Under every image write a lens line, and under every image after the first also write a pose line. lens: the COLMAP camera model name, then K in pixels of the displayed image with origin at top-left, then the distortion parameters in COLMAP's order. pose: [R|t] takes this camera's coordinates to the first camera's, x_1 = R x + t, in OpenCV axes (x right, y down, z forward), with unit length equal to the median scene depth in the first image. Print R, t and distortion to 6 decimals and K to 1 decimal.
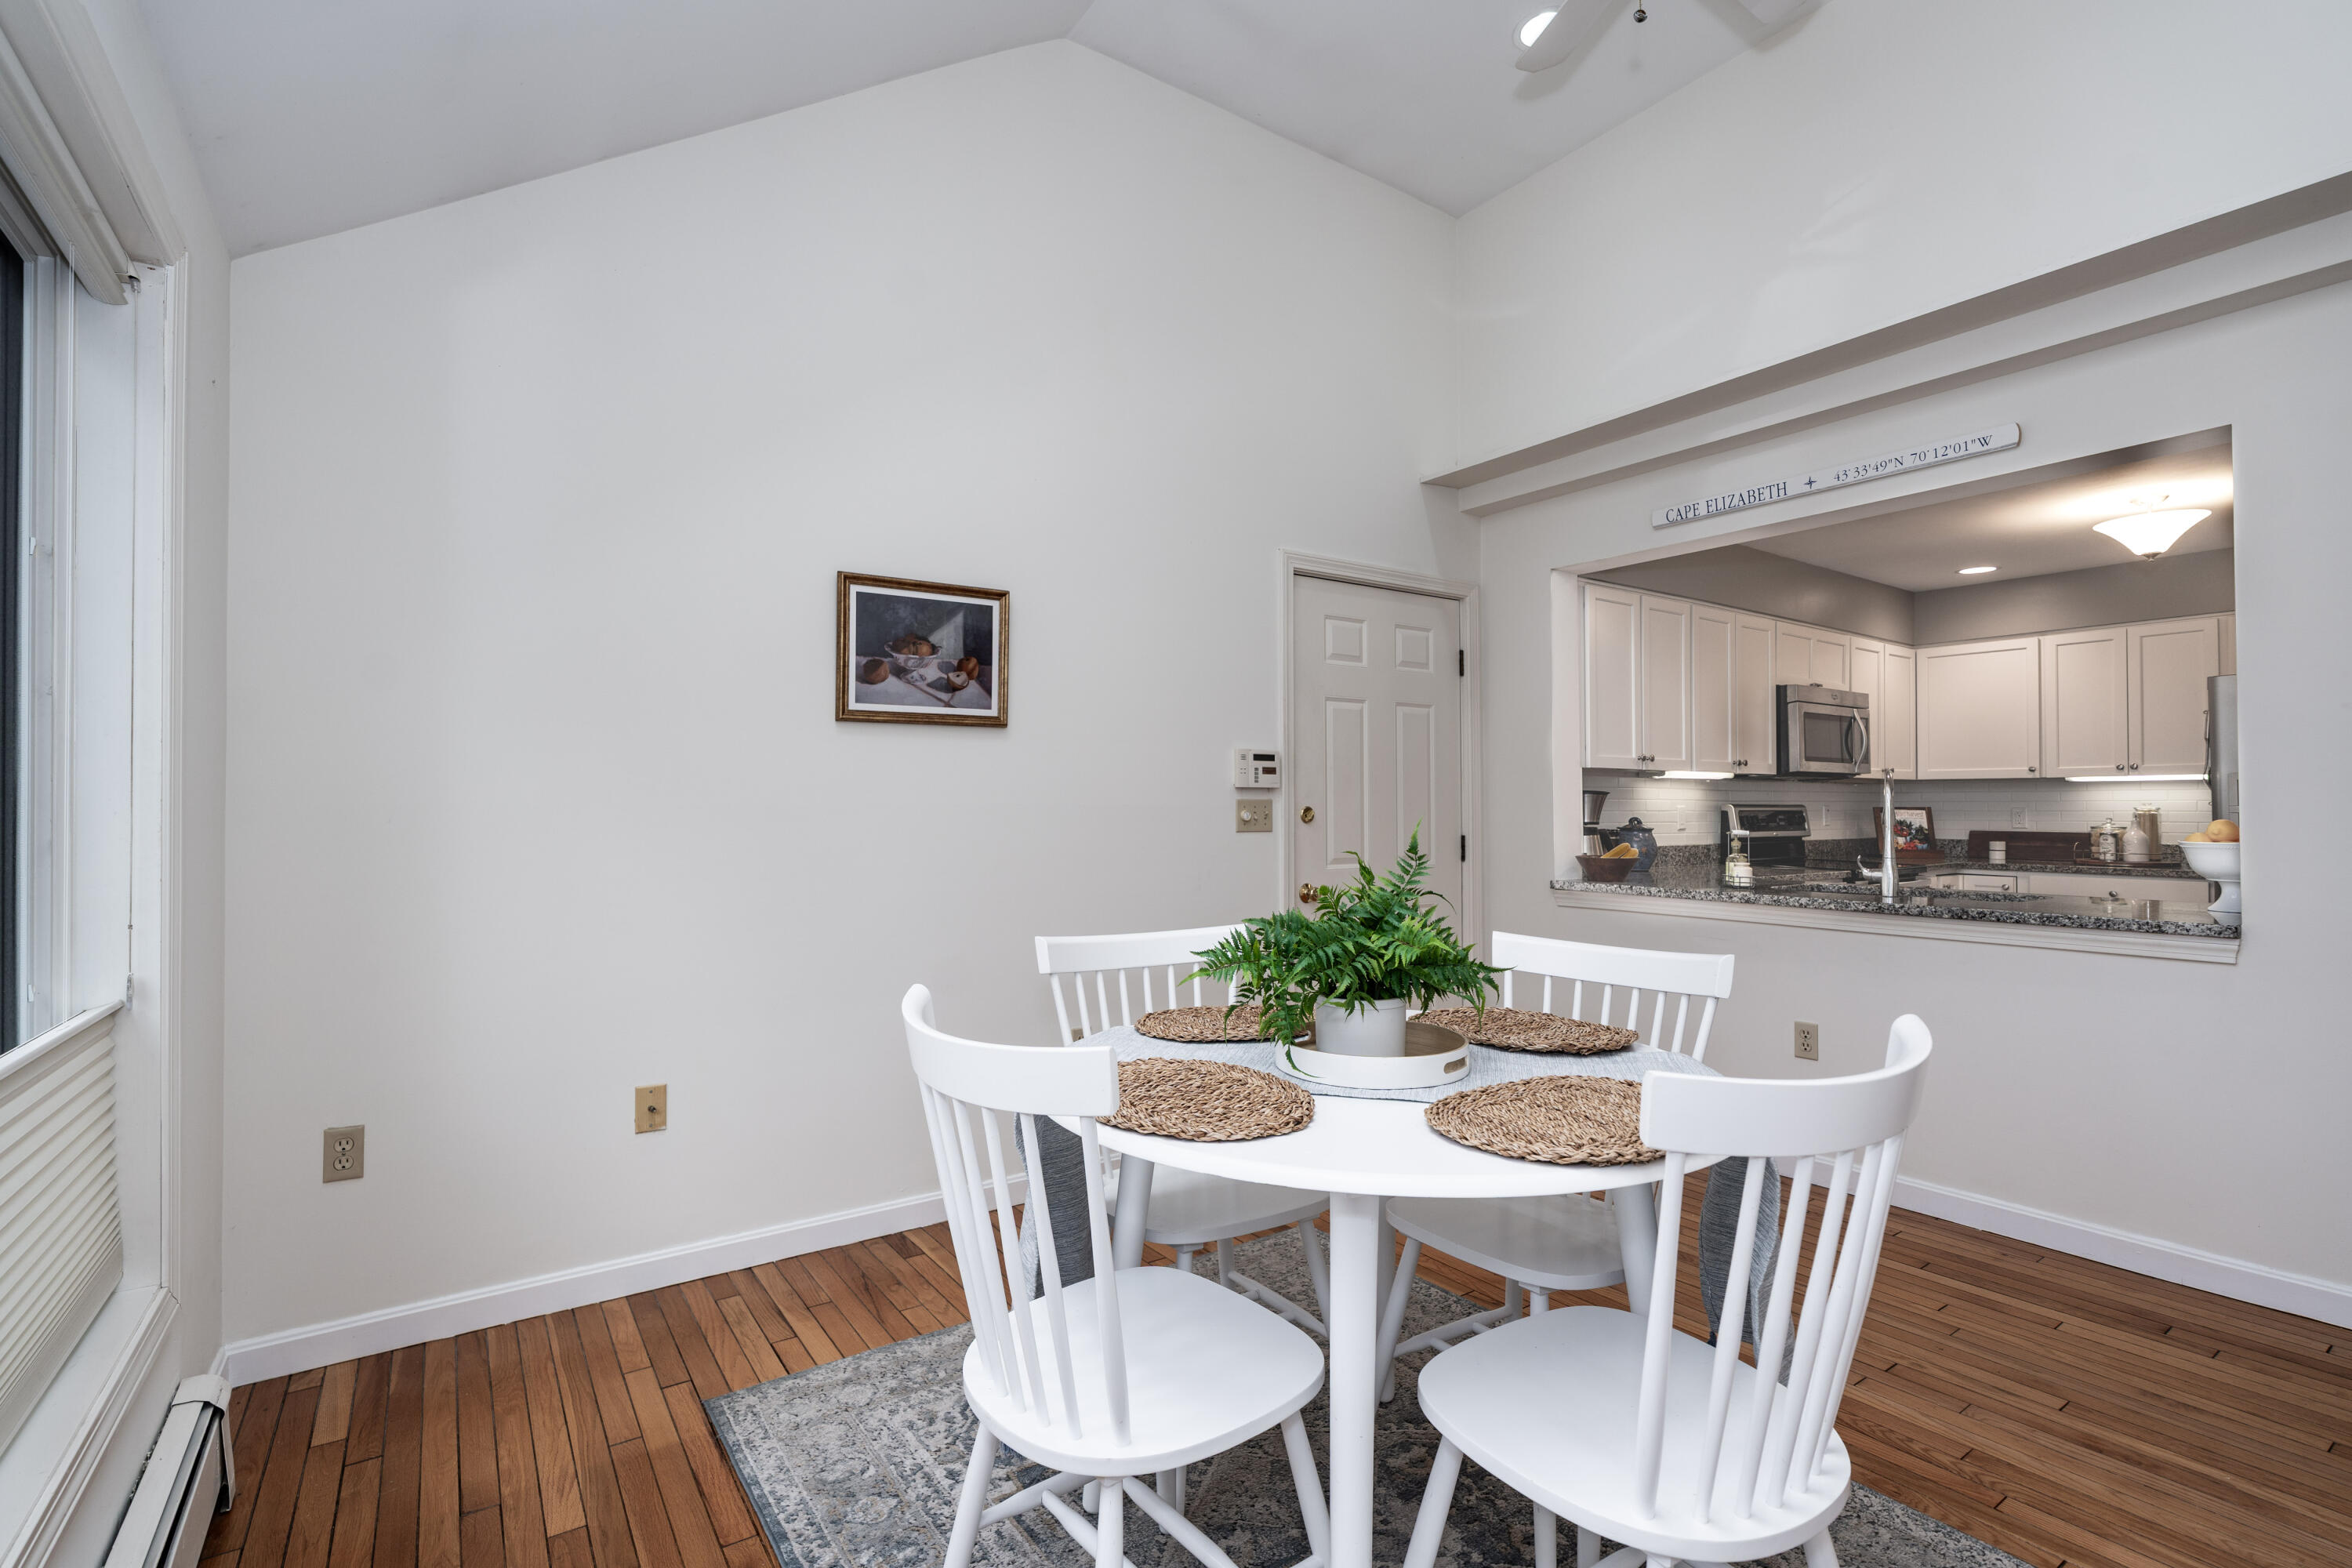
lens RADIAL K [[1071.3, 0, 1176.0], [0, 1071.3, 784.0], [0, 0, 1]] dist [-0.002778, 0.000016]
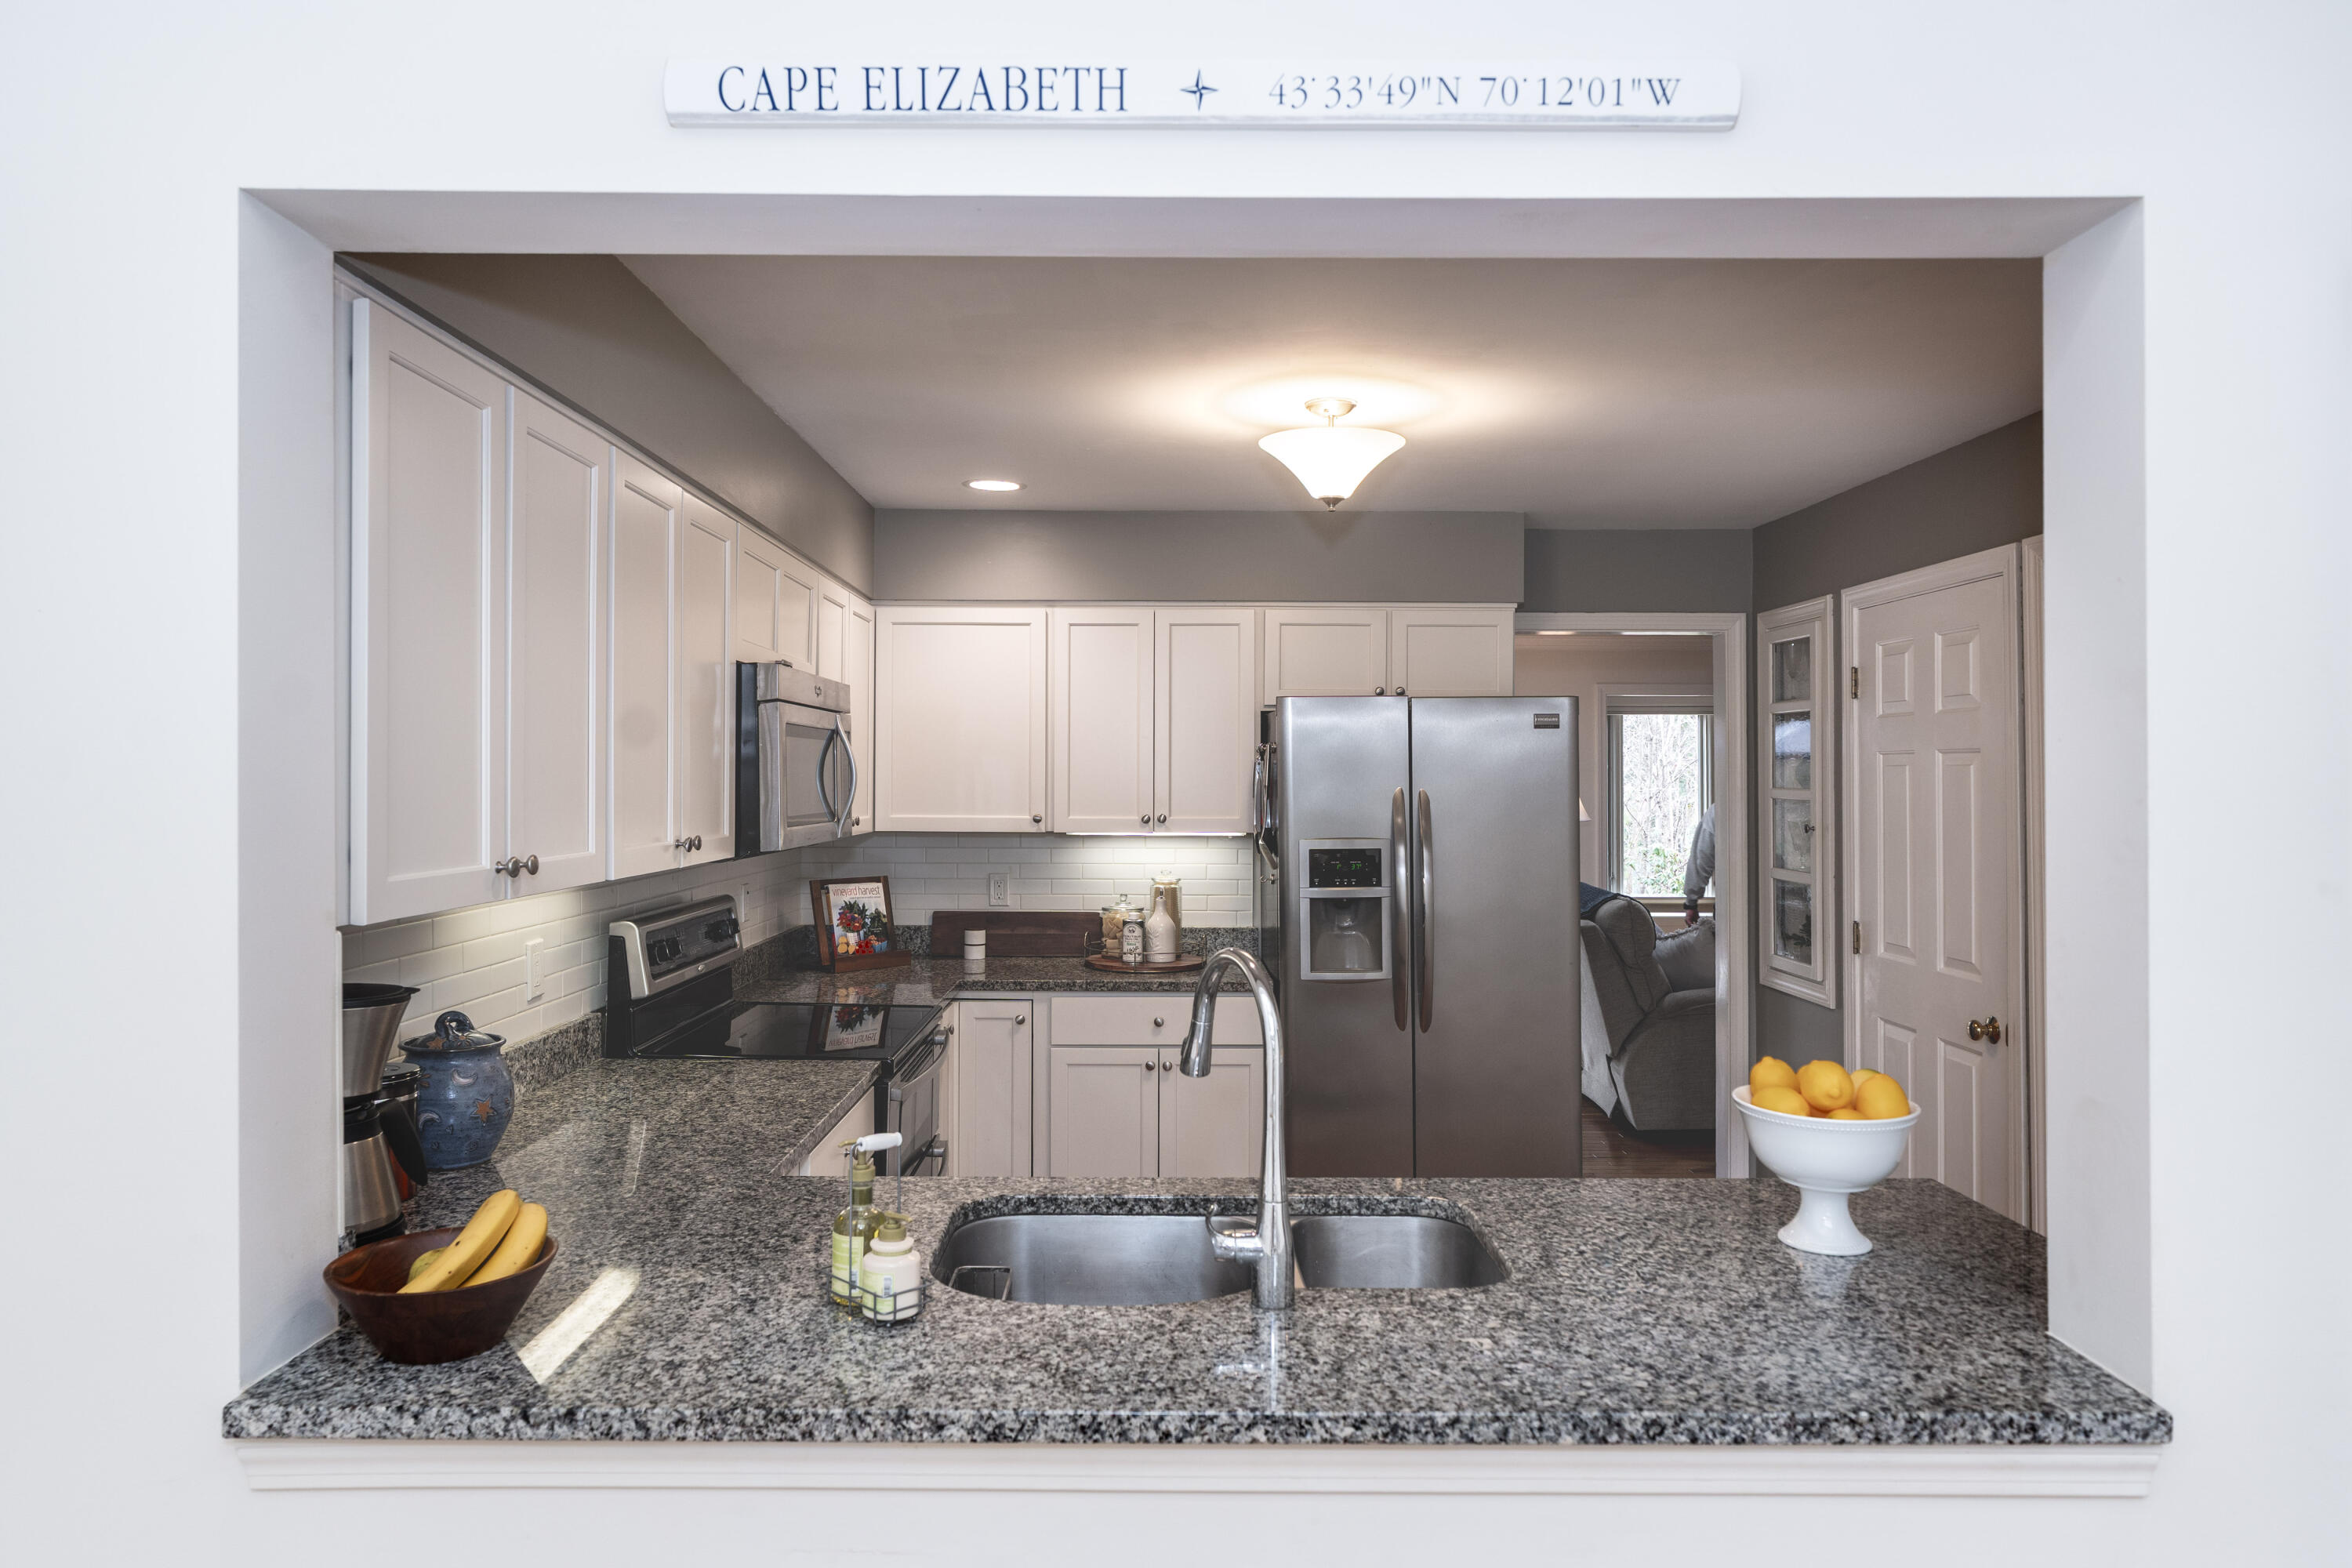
lens RADIAL K [[1478.6, 0, 1176.0], [0, 1478.6, 784.0], [0, 0, 1]] dist [0.003155, -0.000937]
pose [[0.566739, 0.000815, 0.823897, 0.141550], [-0.022293, 0.999649, 0.014346, -0.051045], [-0.823595, -0.026497, 0.566558, 0.467692]]
